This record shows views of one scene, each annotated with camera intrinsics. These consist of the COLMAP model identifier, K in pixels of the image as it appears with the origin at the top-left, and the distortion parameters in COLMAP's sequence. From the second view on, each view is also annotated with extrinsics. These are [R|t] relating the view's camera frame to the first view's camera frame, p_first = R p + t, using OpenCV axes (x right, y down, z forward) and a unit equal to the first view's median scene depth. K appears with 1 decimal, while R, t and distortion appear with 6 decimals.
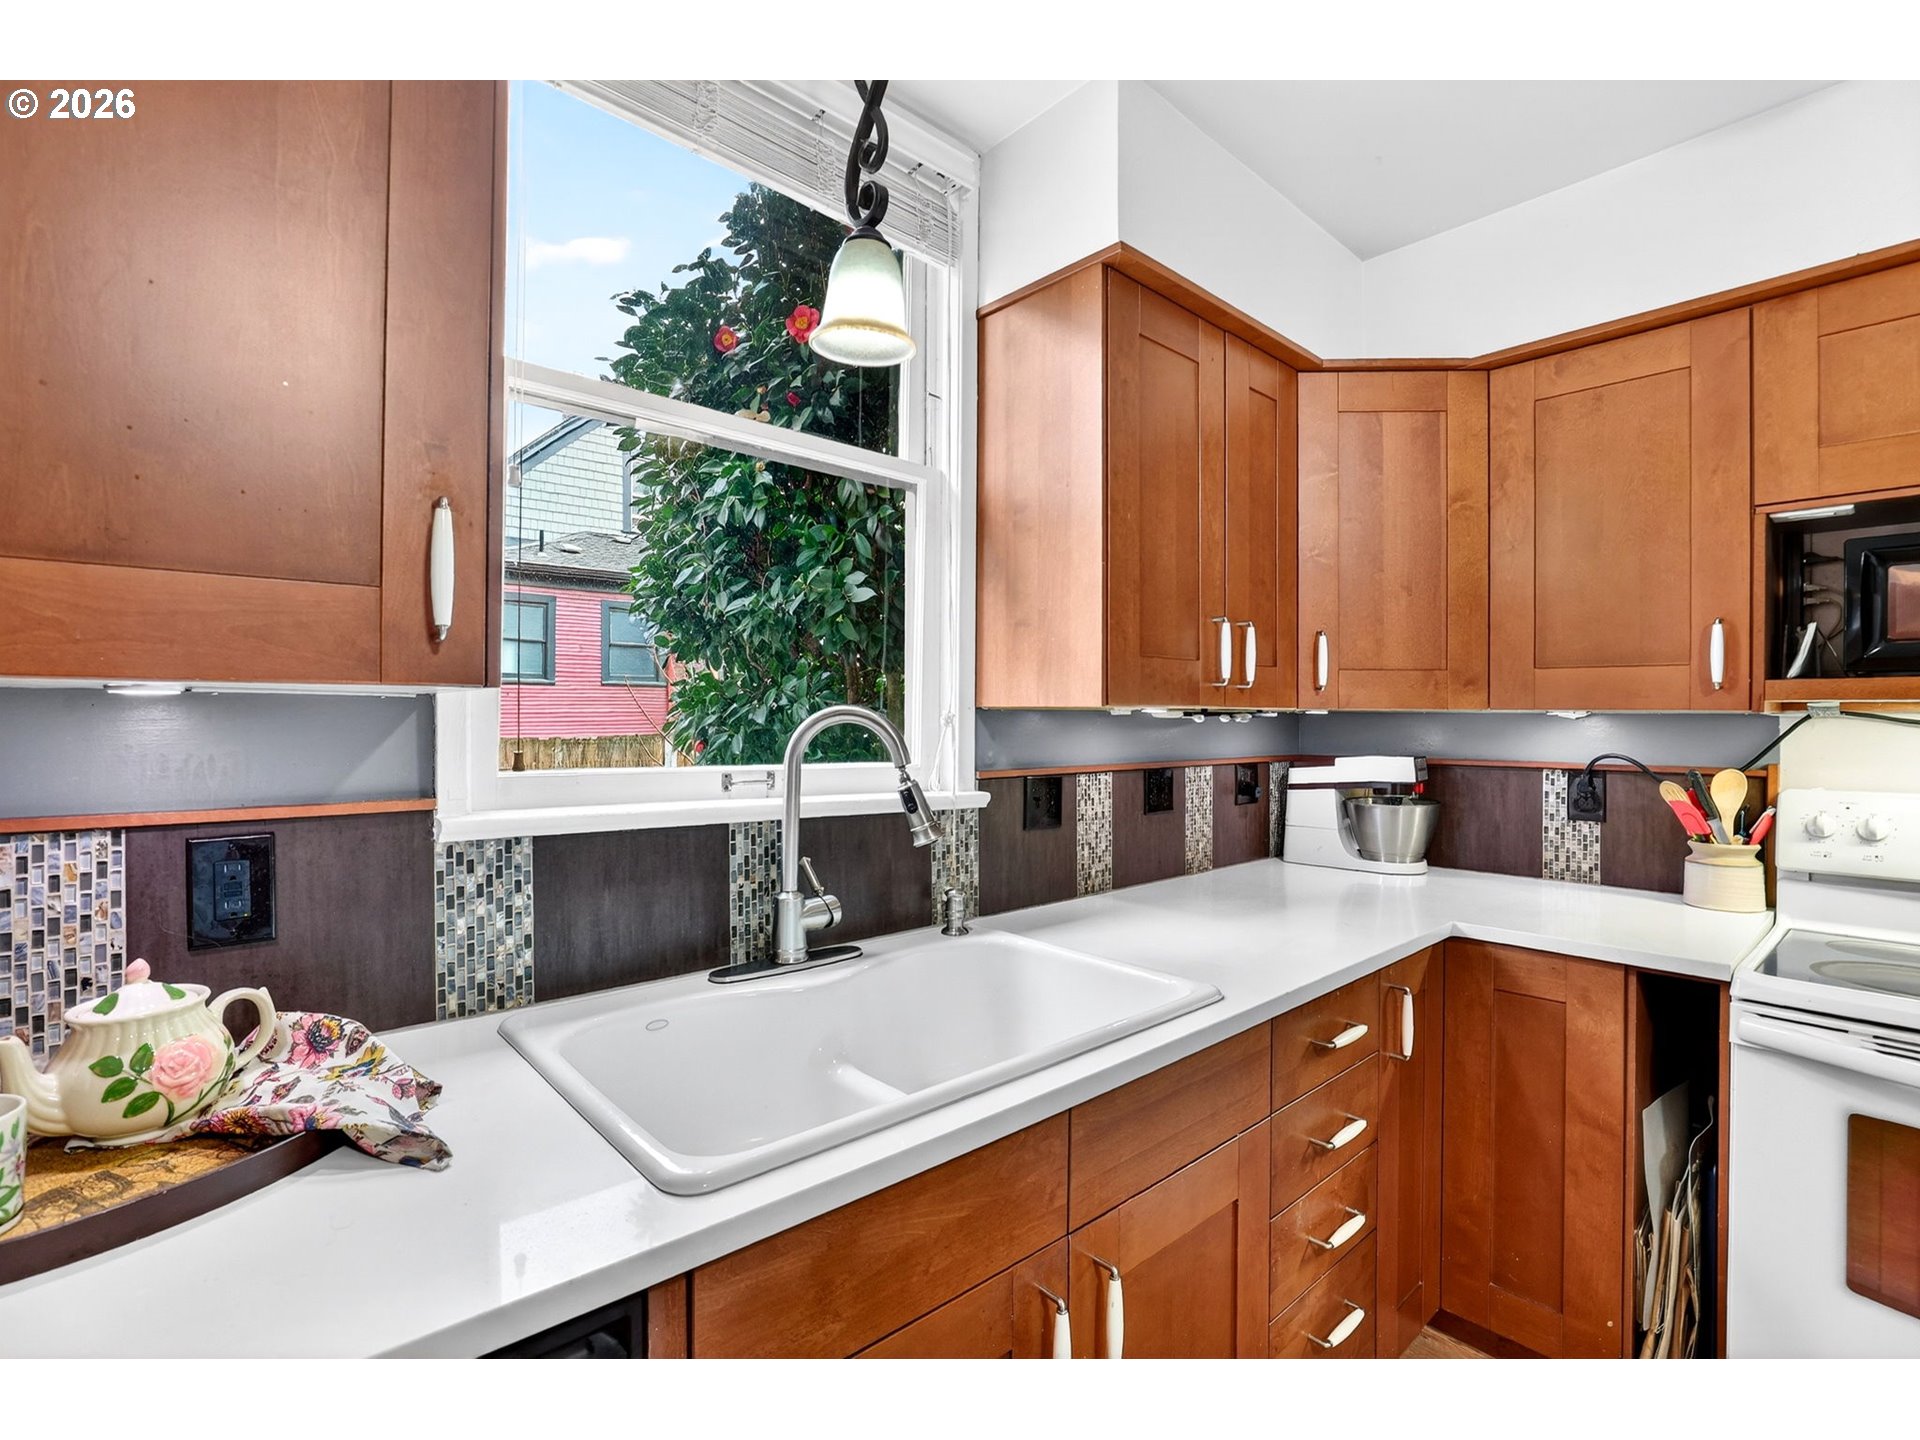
lens RADIAL K [[884.7, 0, 956.2], [0, 884.7, 716.5], [0, 0, 1]] dist [-0.030960, 0.002975]
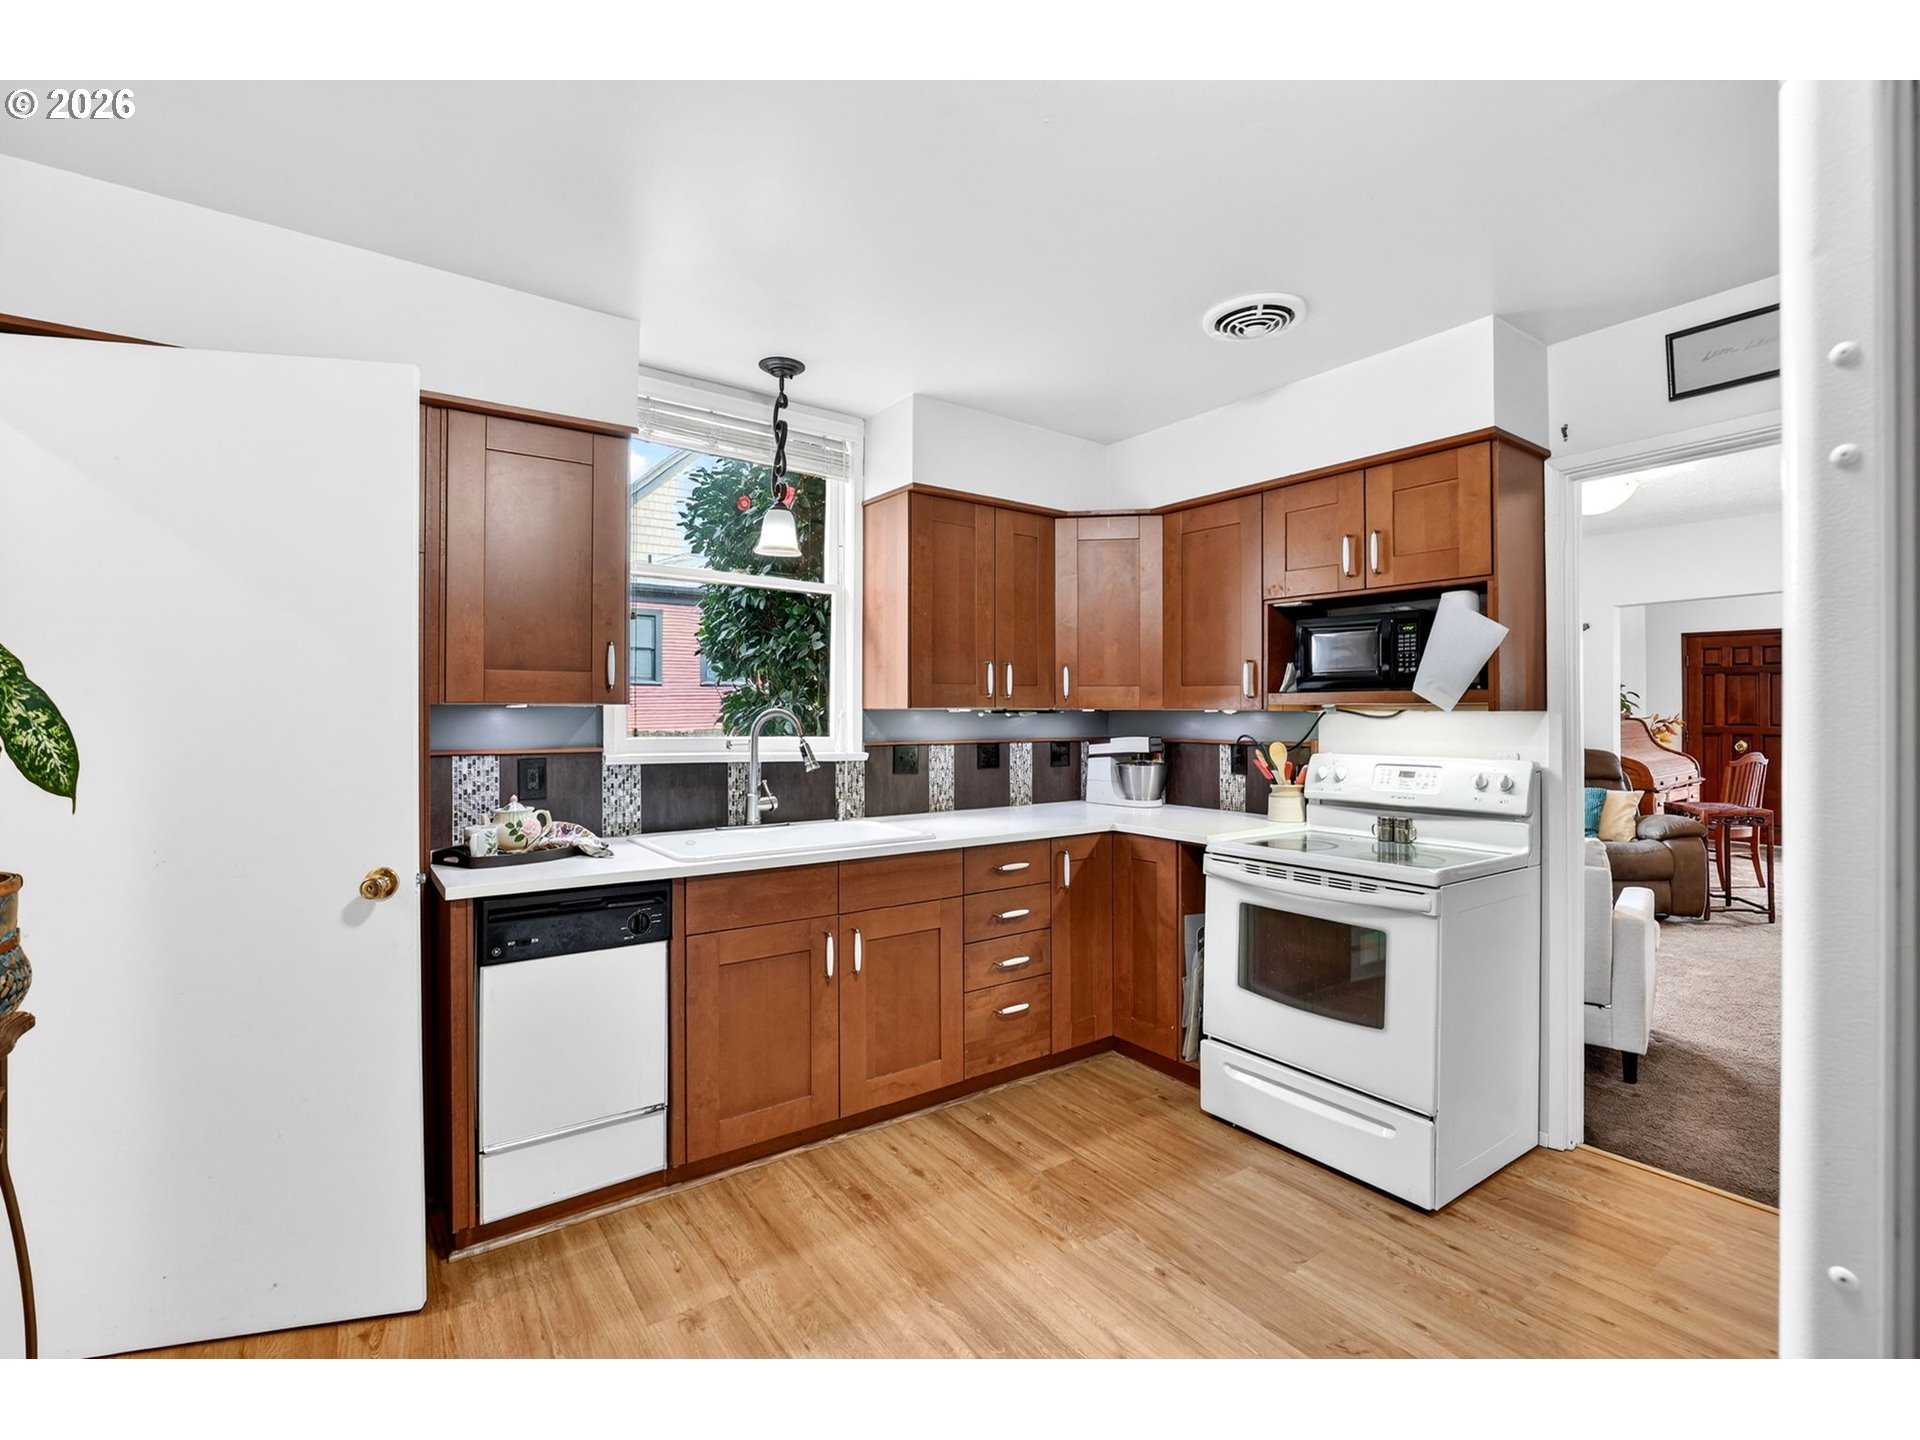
lens RADIAL K [[884.7, 0, 969.2], [0, 884.7, 711.3], [0, 0, 1]] dist [-0.030960, 0.002975]
pose [[0.995436, -0.002526, -0.095398, 0.429217], [0.002518, 0.999997, -0.000204, -0.003893], [0.095398, -0.000037, 0.995439, -0.877559]]
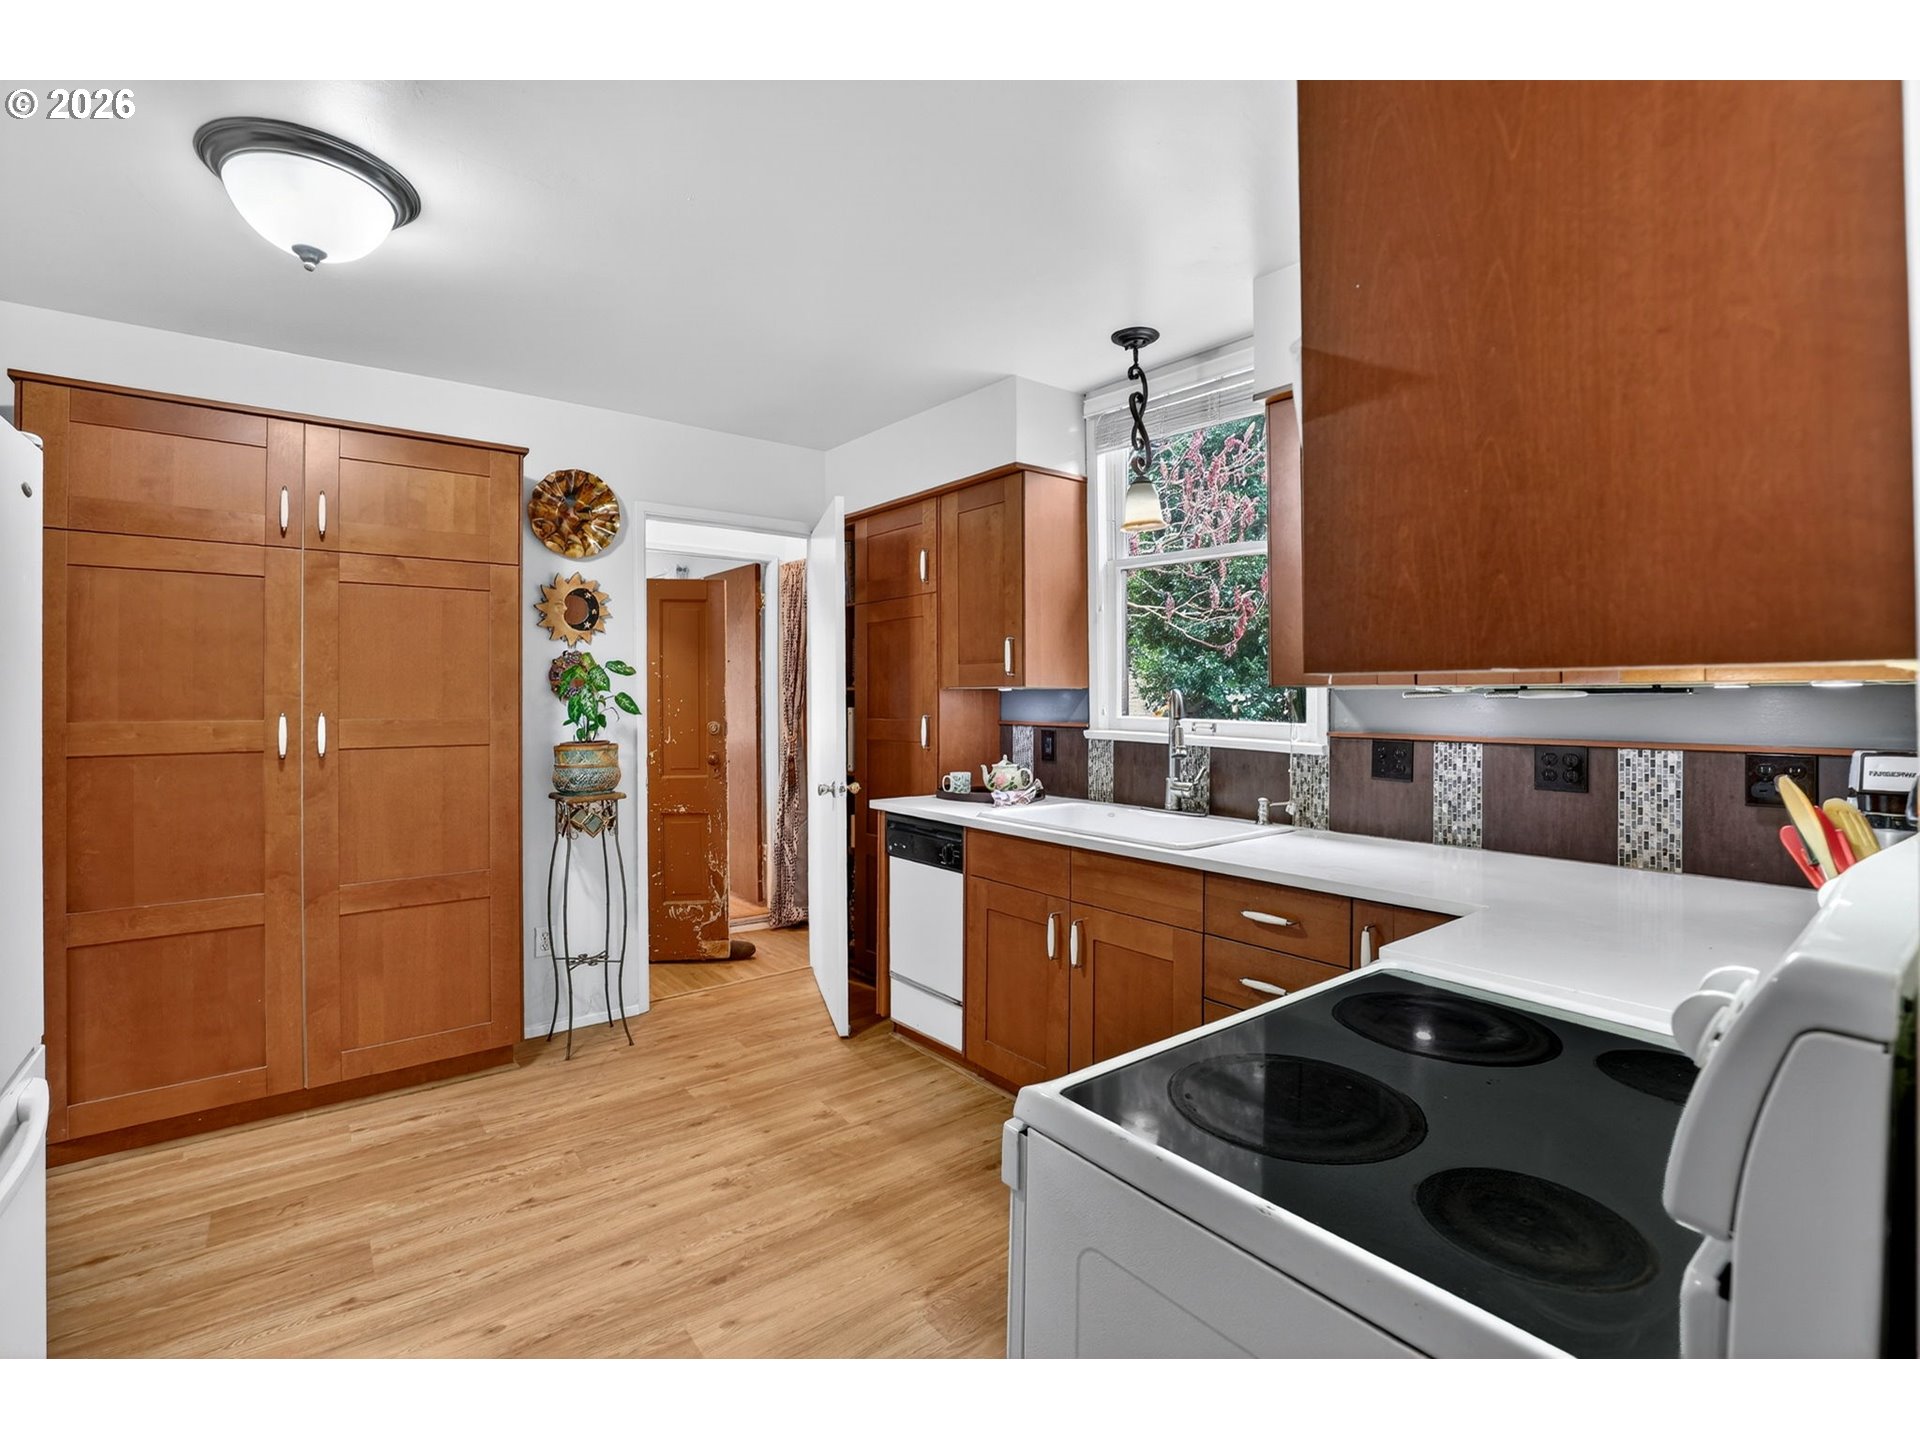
lens RADIAL K [[884.7, 0, 940.6], [0, 884.7, 688.6], [0, 0, 1]] dist [-0.030960, 0.002975]
pose [[-0.074530, -0.015717, -0.997095, 1.513615], [-0.004168, 0.999872, -0.015449, 0.015201], [0.997210, 0.003004, -0.074586, 0.454787]]
